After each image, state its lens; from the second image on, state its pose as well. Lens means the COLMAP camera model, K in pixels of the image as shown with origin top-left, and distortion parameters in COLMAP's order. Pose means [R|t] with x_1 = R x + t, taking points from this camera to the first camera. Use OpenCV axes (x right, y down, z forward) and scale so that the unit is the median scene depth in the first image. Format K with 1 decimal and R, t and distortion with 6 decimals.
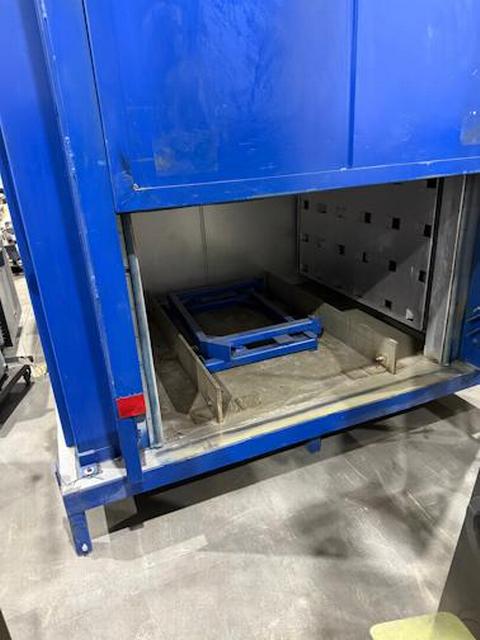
lens RADIAL K [[450.6, 0, 236.5], [0, 450.6, 323.3], [0, 0, 1]] dist [0.062094, -0.081849]
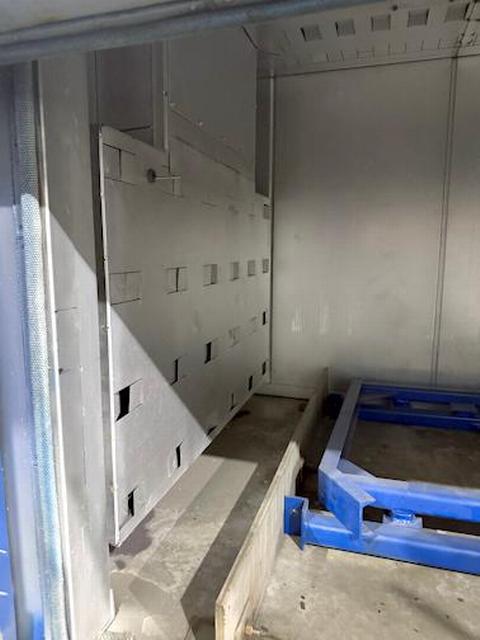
lens RADIAL K [[457.7, 0, 238.6], [0, 457.7, 313.2], [0, 0, 1]] dist [-0.004514, -0.002678]
pose [[0.771683, 0.141899, -0.619976, 0.126726], [-0.281870, 0.950137, -0.133378, -0.029300], [0.570136, 0.277678, 0.773201, 0.484958]]
